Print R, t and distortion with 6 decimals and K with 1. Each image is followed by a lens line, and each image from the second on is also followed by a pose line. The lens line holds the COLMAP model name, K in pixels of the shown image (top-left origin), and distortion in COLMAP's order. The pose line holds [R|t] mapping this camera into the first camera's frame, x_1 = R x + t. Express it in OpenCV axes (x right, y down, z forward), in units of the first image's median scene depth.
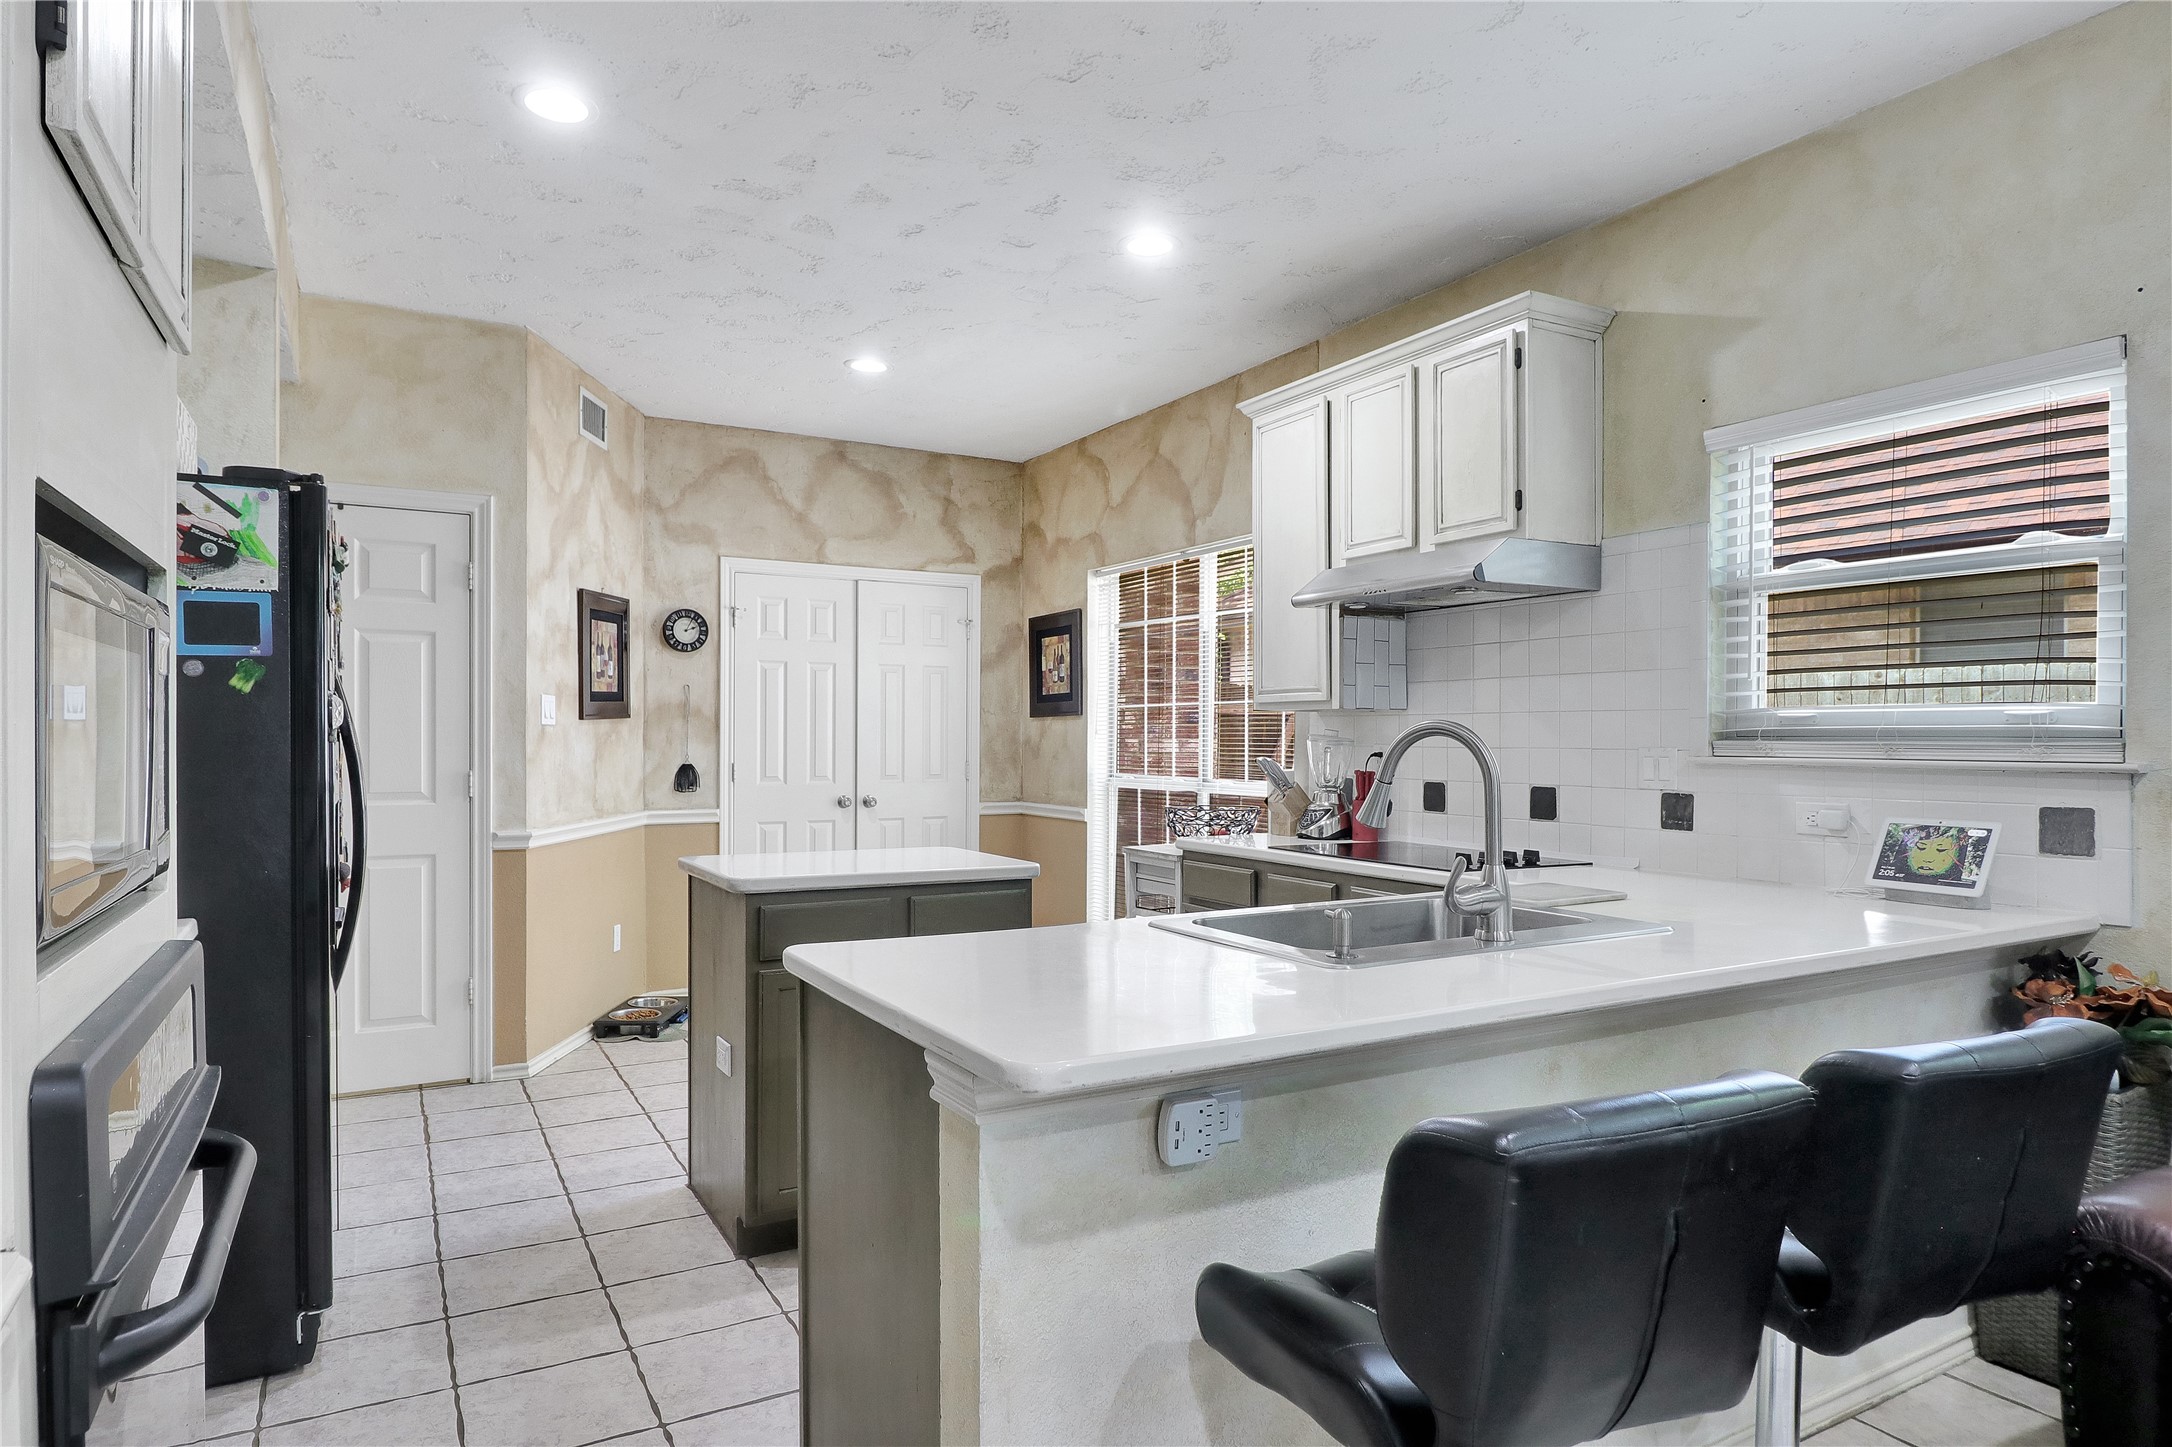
lens RADIAL K [[1239.3, 0, 1085.7], [0, 1239.3, 780.8], [0, 0, 1]] dist [-0.001196, -0.000353]
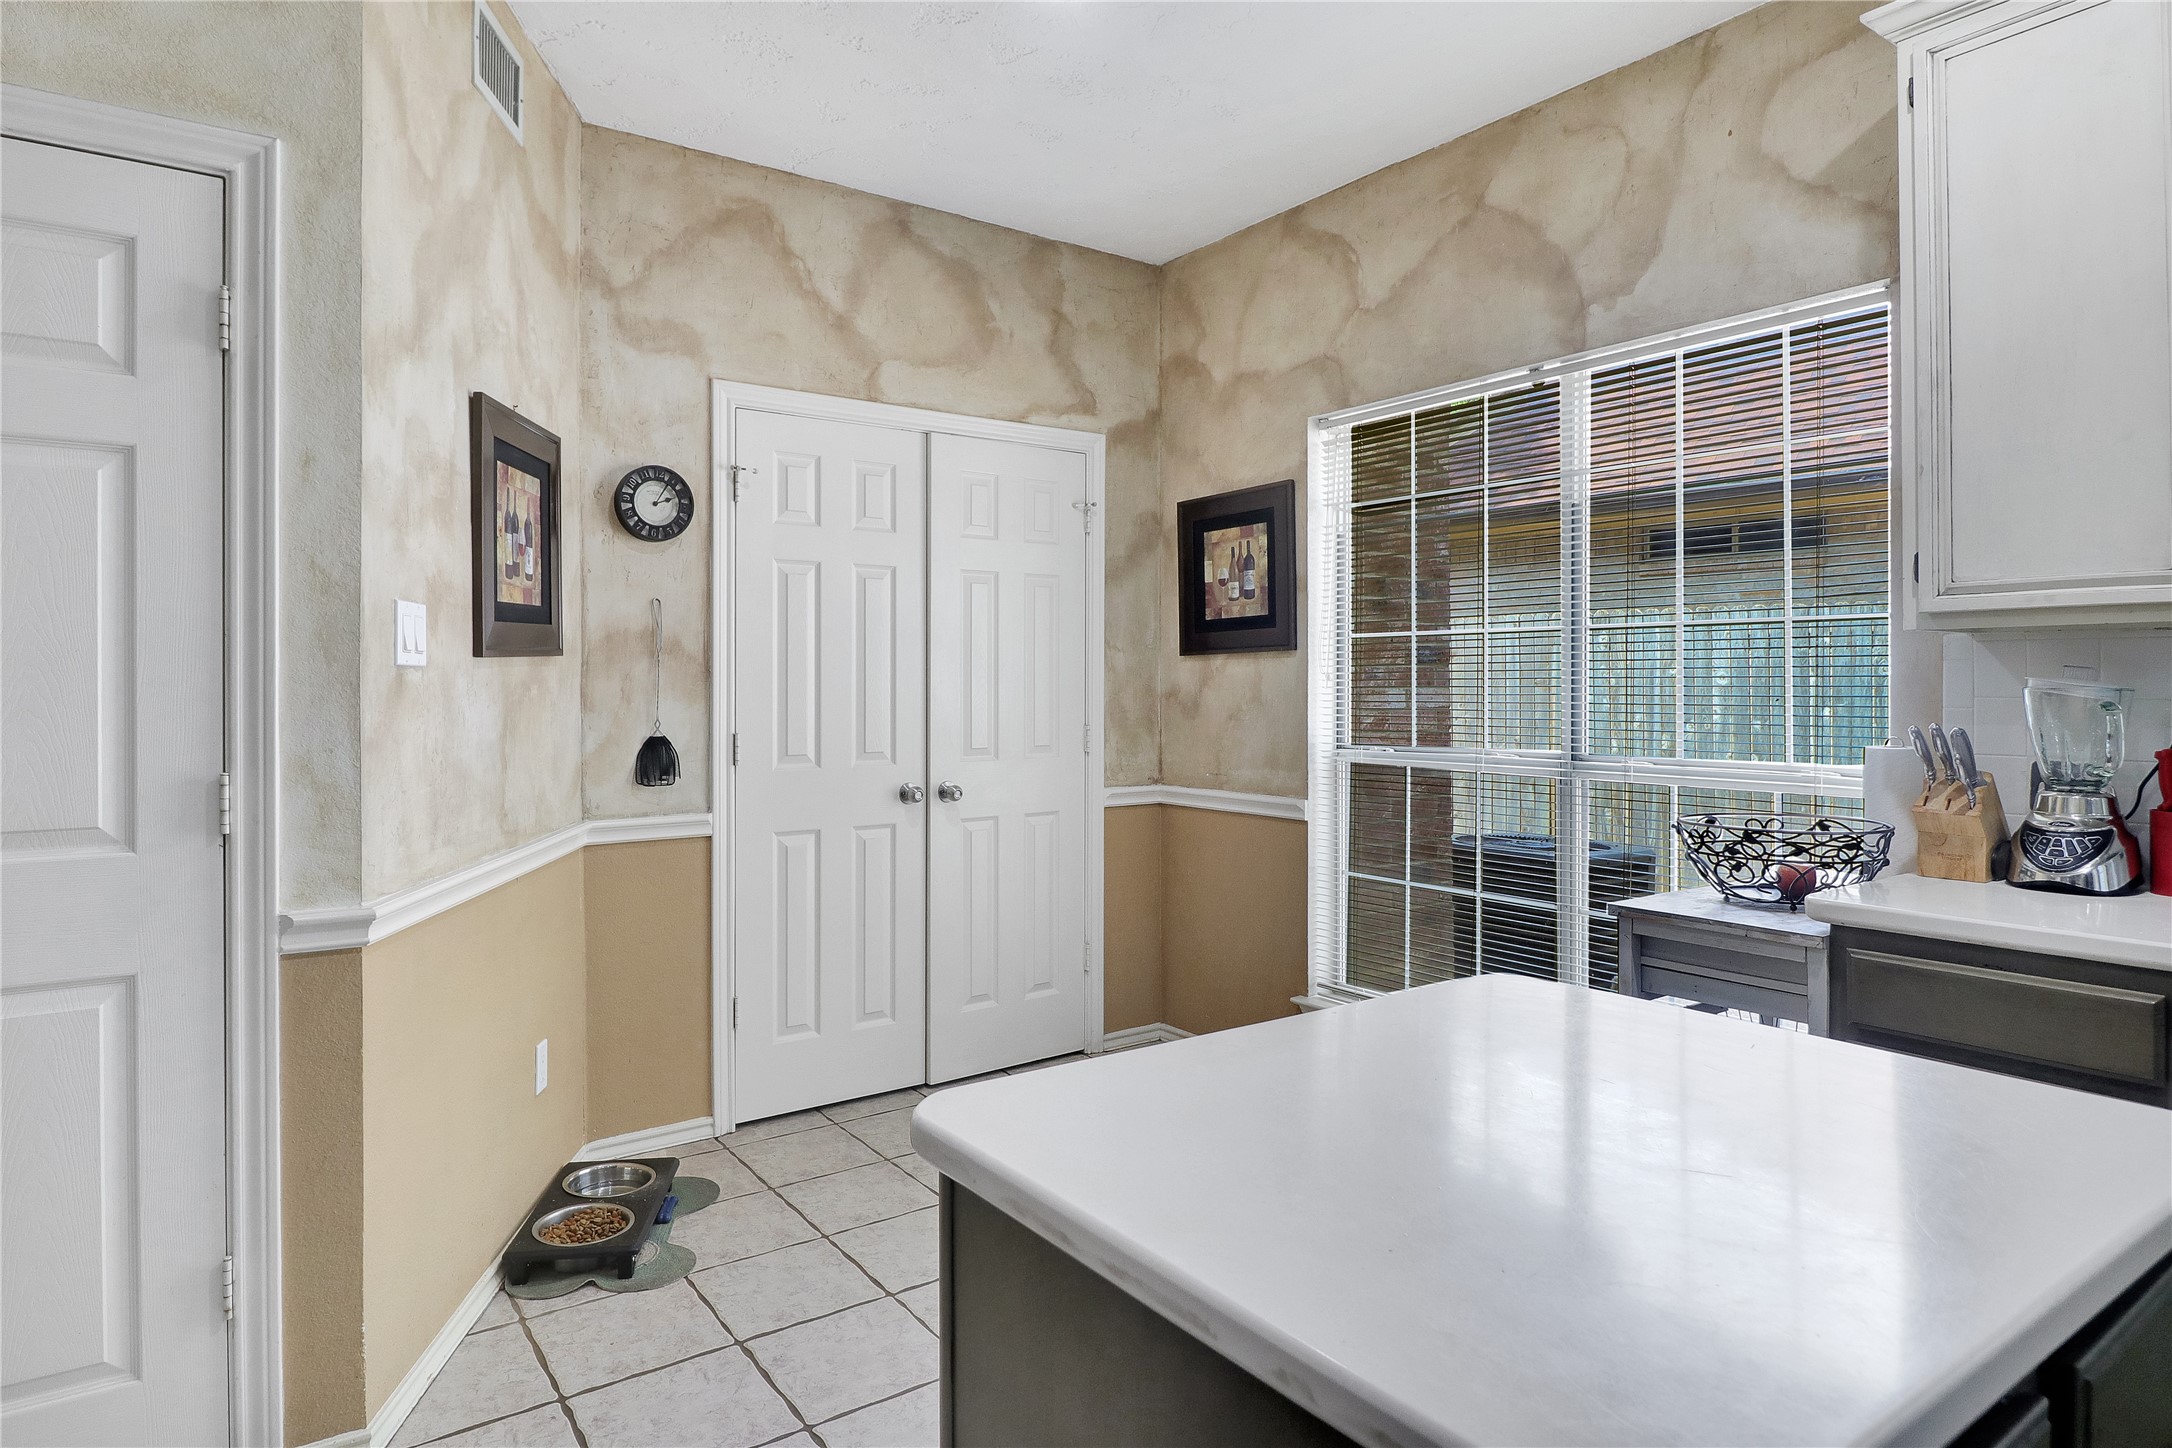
lens RADIAL K [[1207.8, 0, 1055.9], [0, 1207.8, 712.2], [0, 0, 1]] dist [0.003369, -0.011858]
pose [[0.995481, -0.008411, 0.094585, -0.190808], [0.009587, 0.999882, -0.011994, -0.016306], [-0.094473, 0.012847, 0.995445, 0.425613]]
